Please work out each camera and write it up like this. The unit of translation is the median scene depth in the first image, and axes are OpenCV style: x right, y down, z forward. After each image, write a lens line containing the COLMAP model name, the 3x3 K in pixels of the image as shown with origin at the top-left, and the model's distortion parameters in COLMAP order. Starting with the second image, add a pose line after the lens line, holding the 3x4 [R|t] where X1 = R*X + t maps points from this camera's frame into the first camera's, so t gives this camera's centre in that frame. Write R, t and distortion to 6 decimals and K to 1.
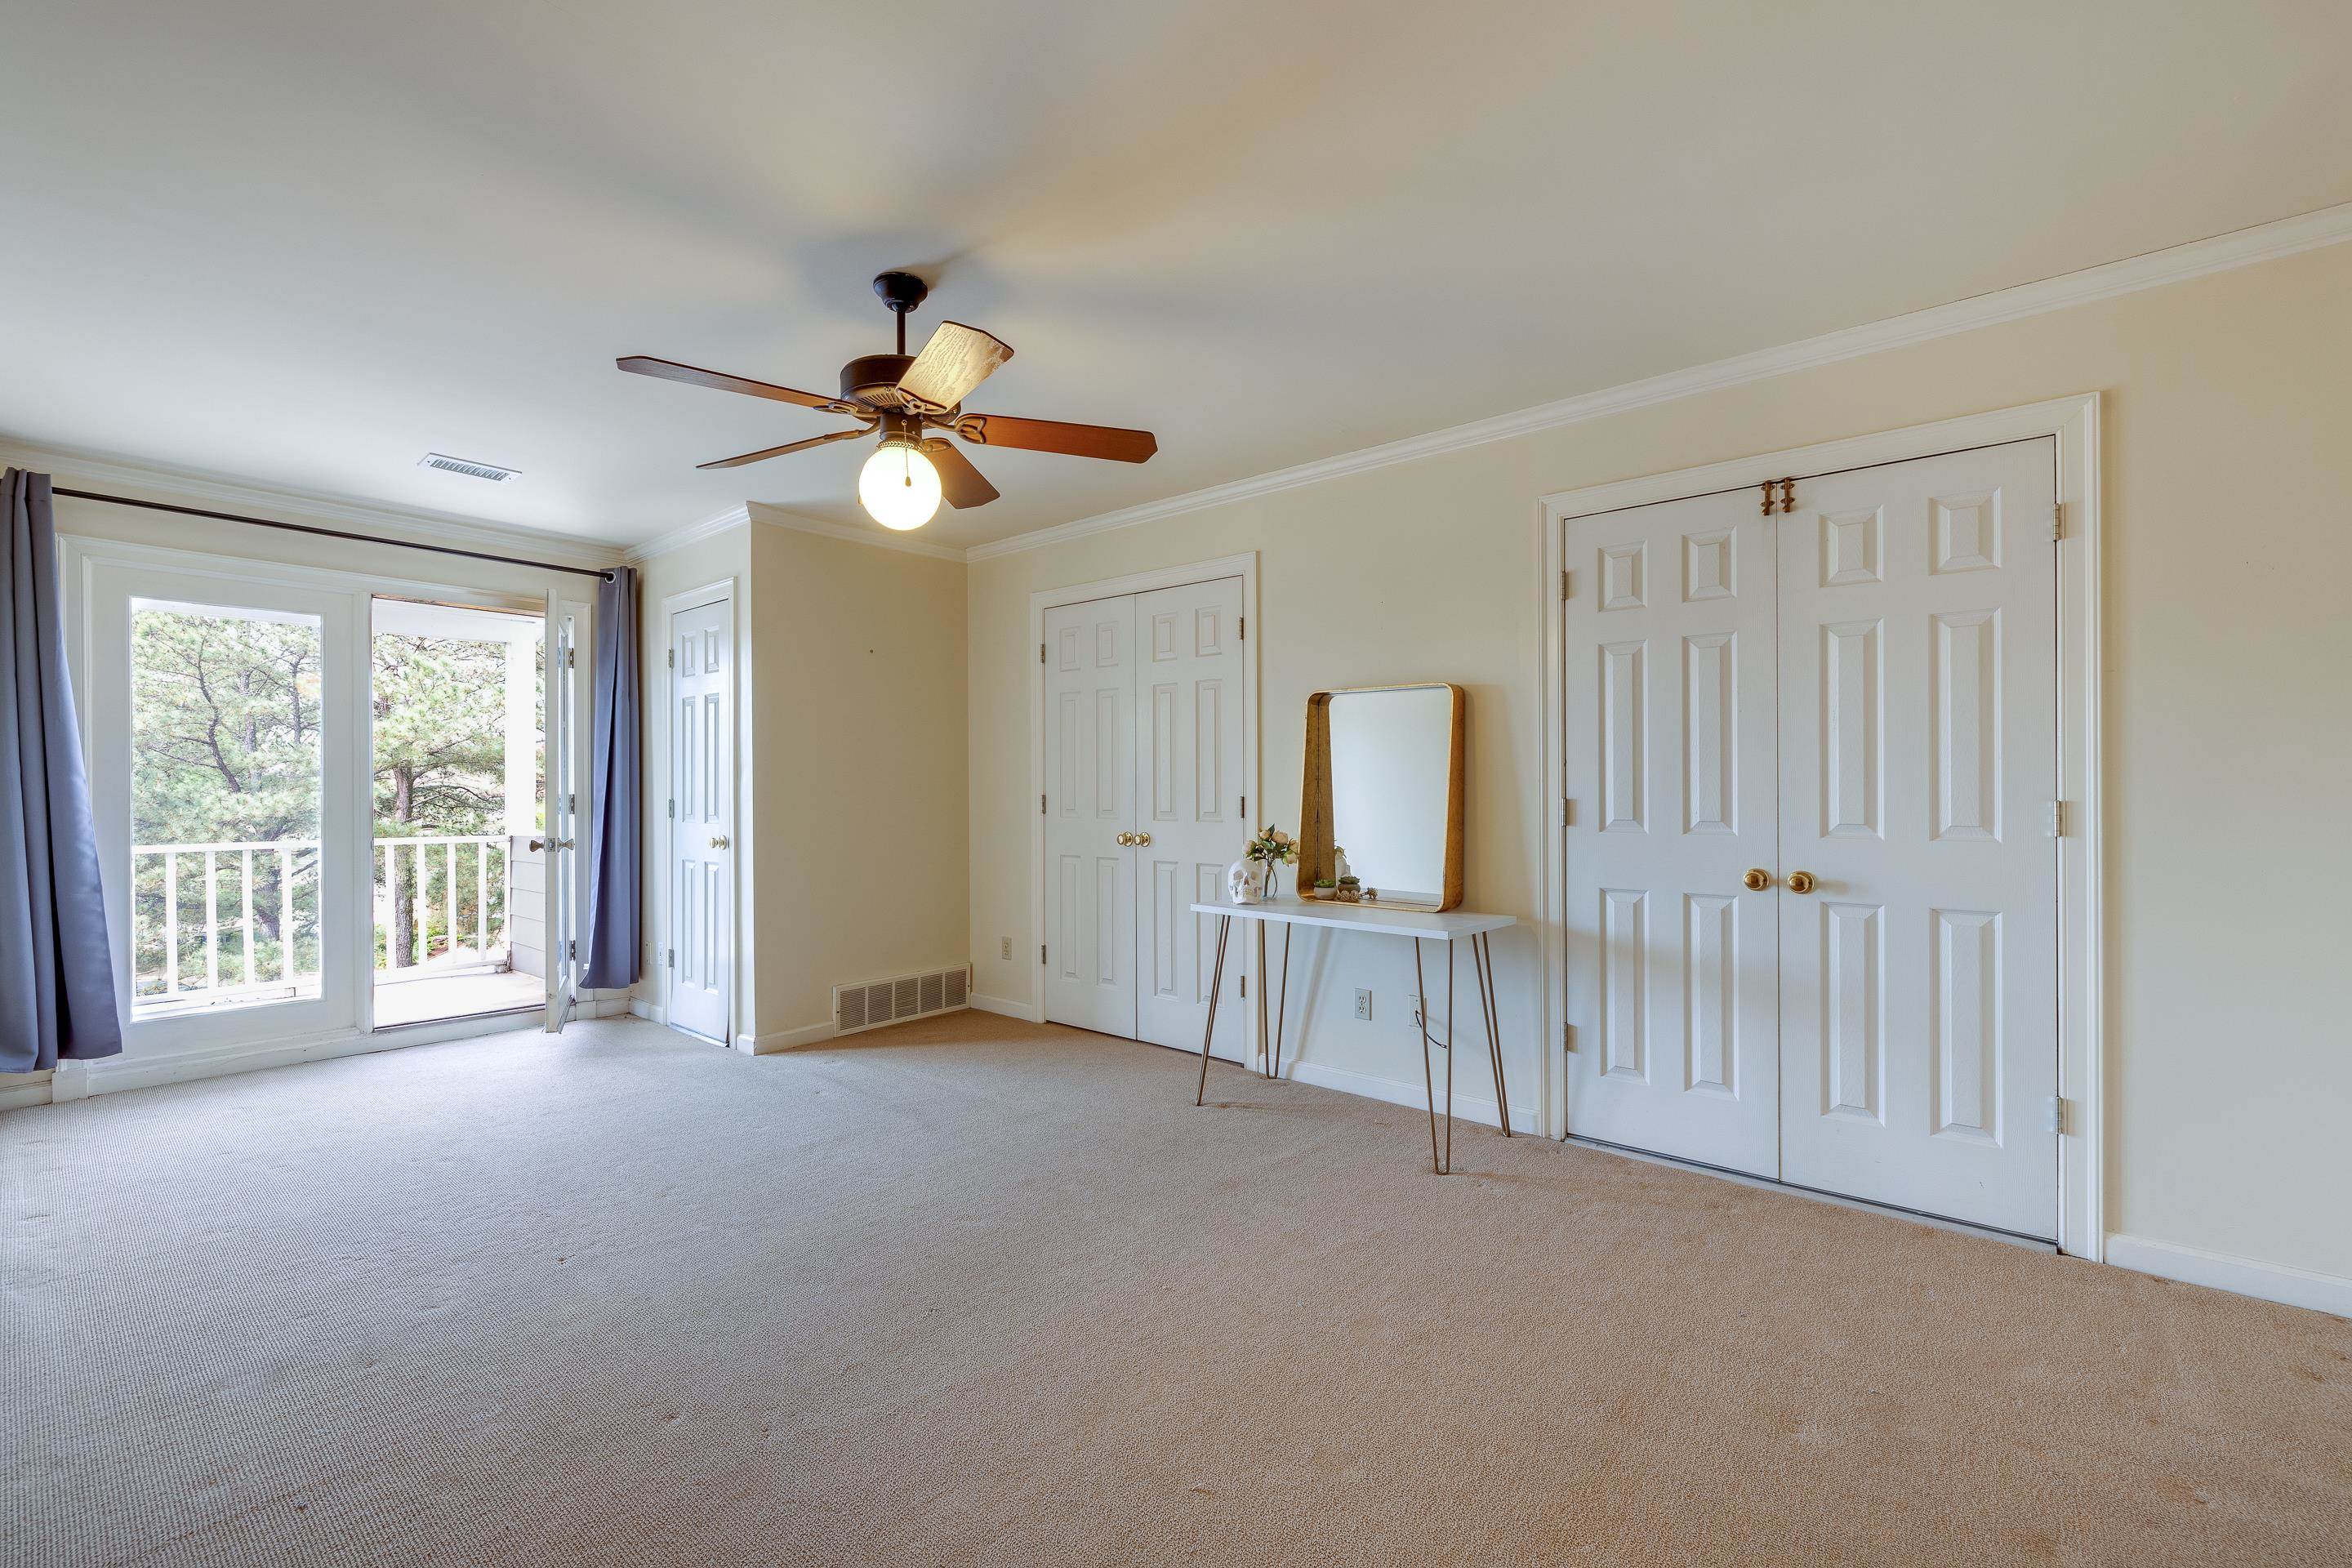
lens RADIAL K [[992.3, 0, 1169.3], [0, 992.3, 784.1], [0, 0, 1]] dist [-0.002961, 0.000555]
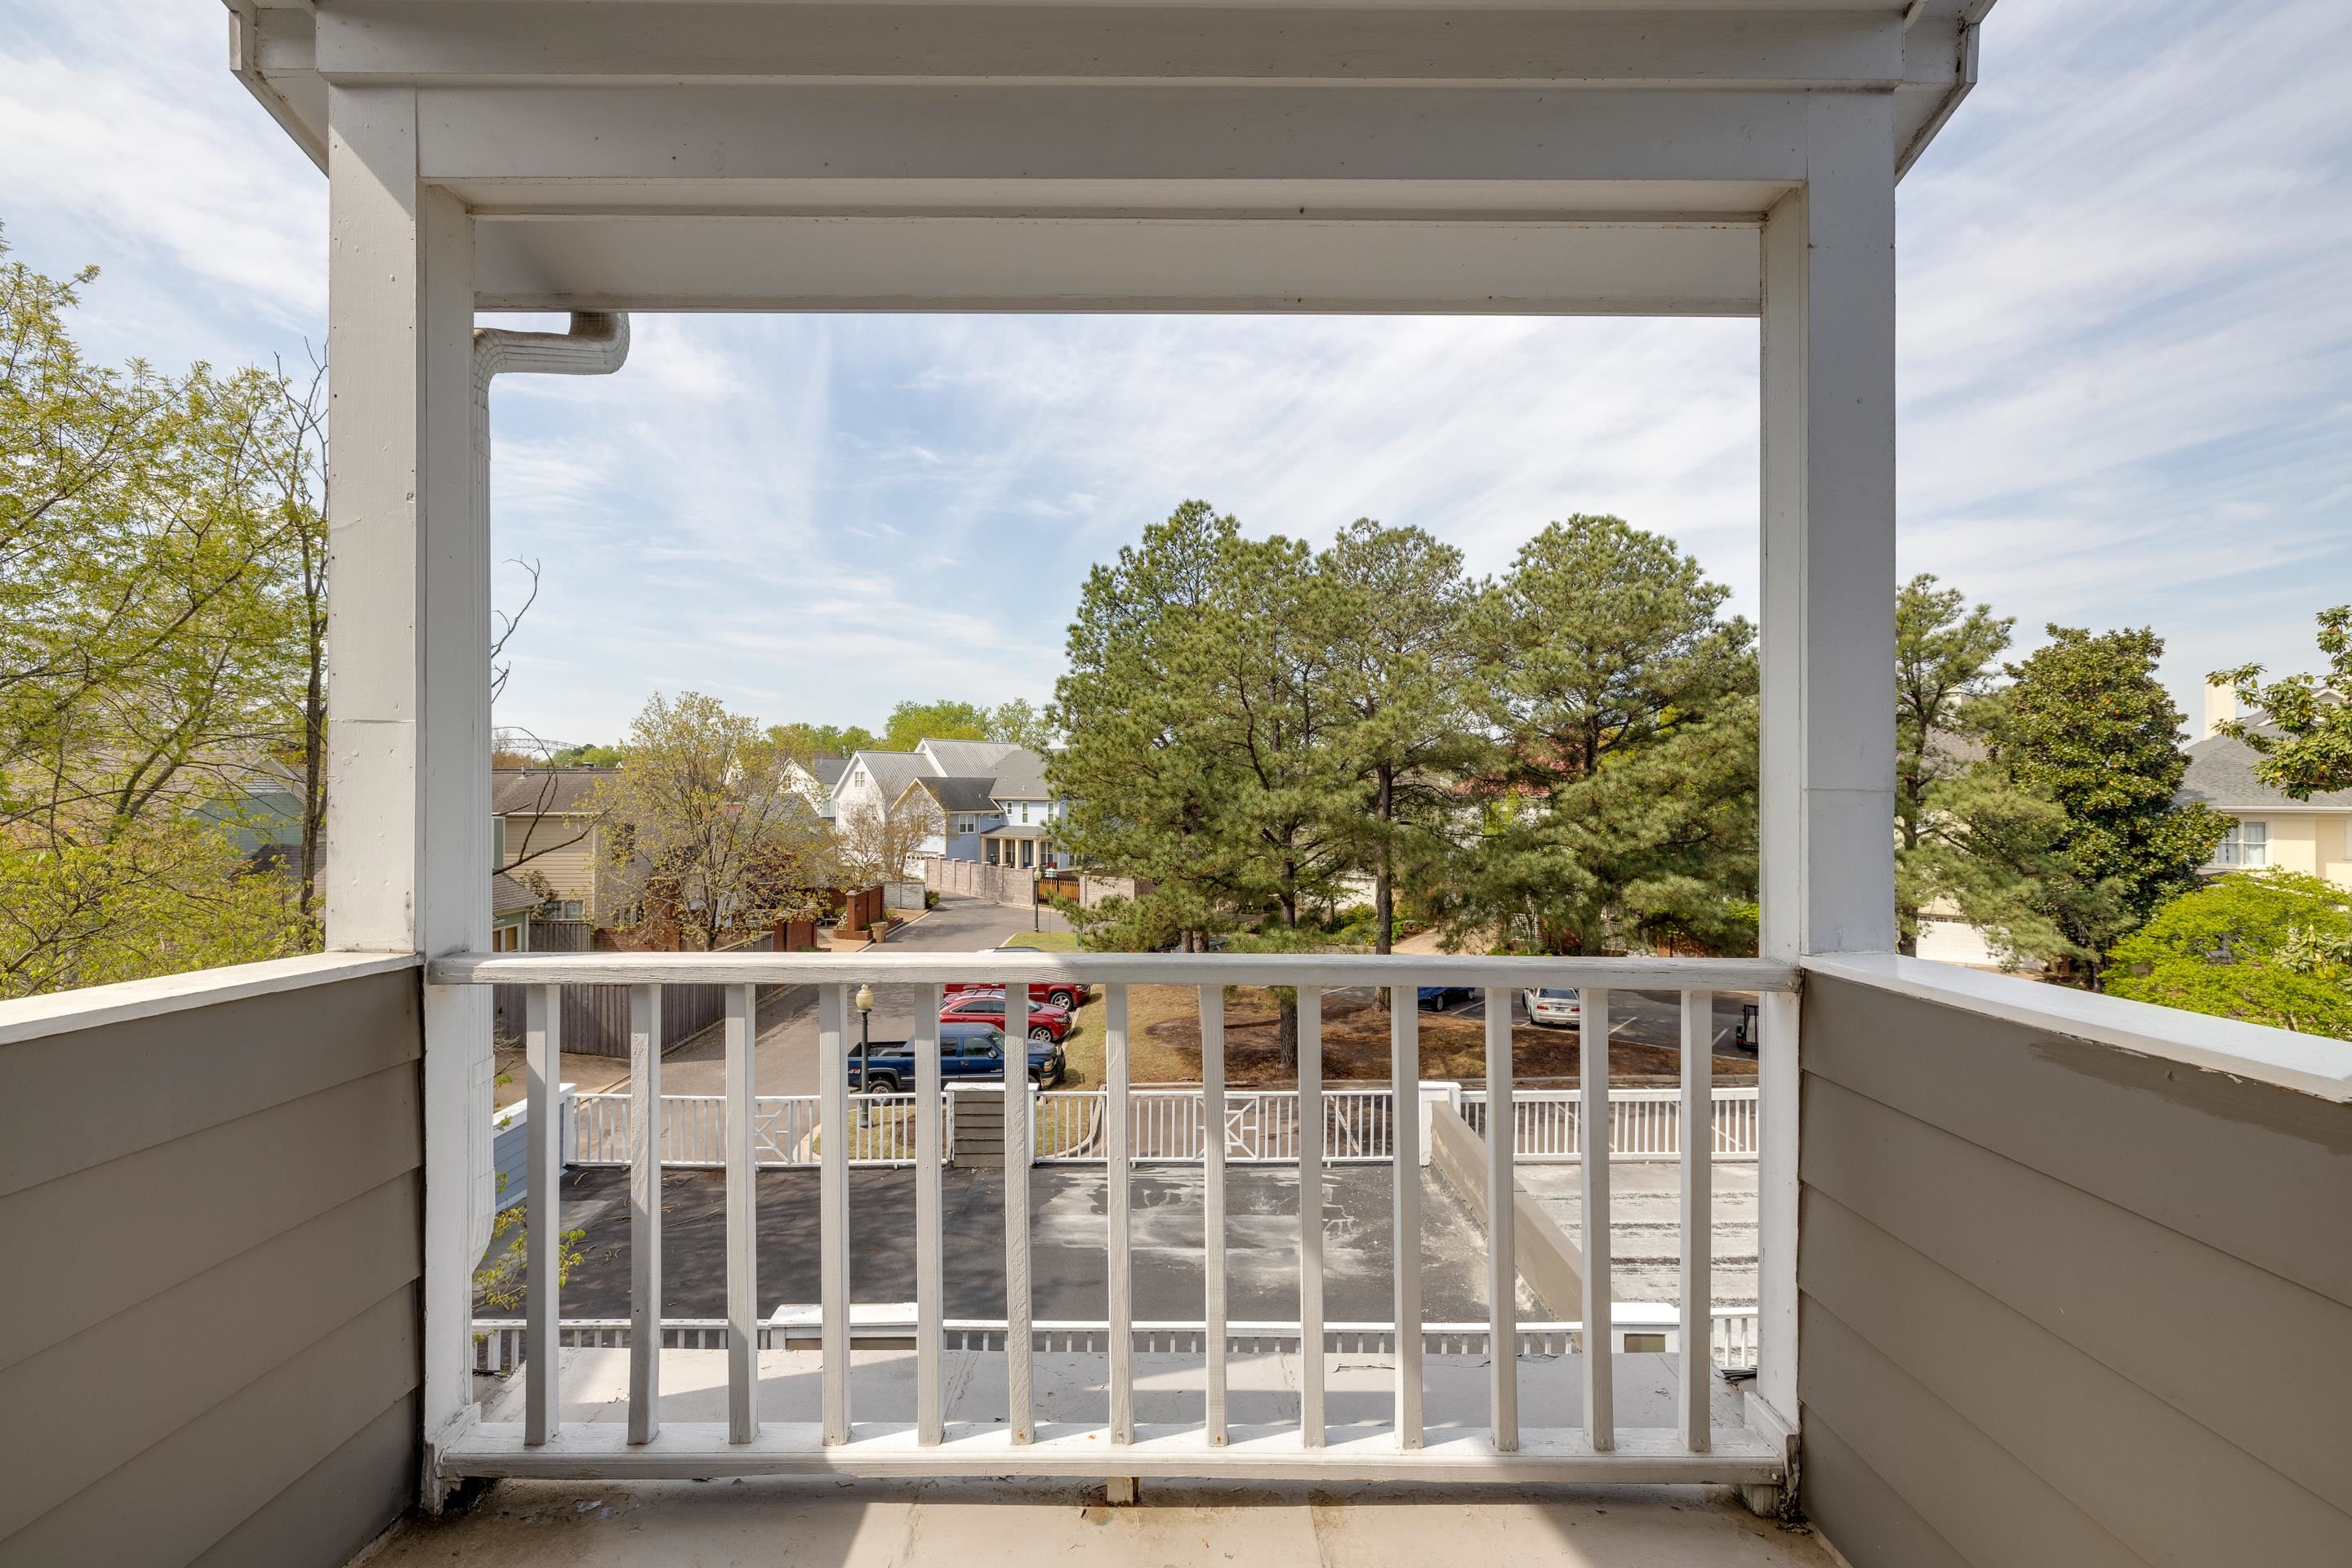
lens RADIAL K [[992.3, 0, 1169.3], [0, 992.3, 784.1], [0, 0, 1]] dist [-0.002961, 0.000555]
pose [[0.645900, 0.001419, -0.763421, -0.134082], [-0.001089, 0.999999, 0.000938, 0.000939], [0.763421, 0.000225, 0.645901, 0.166330]]
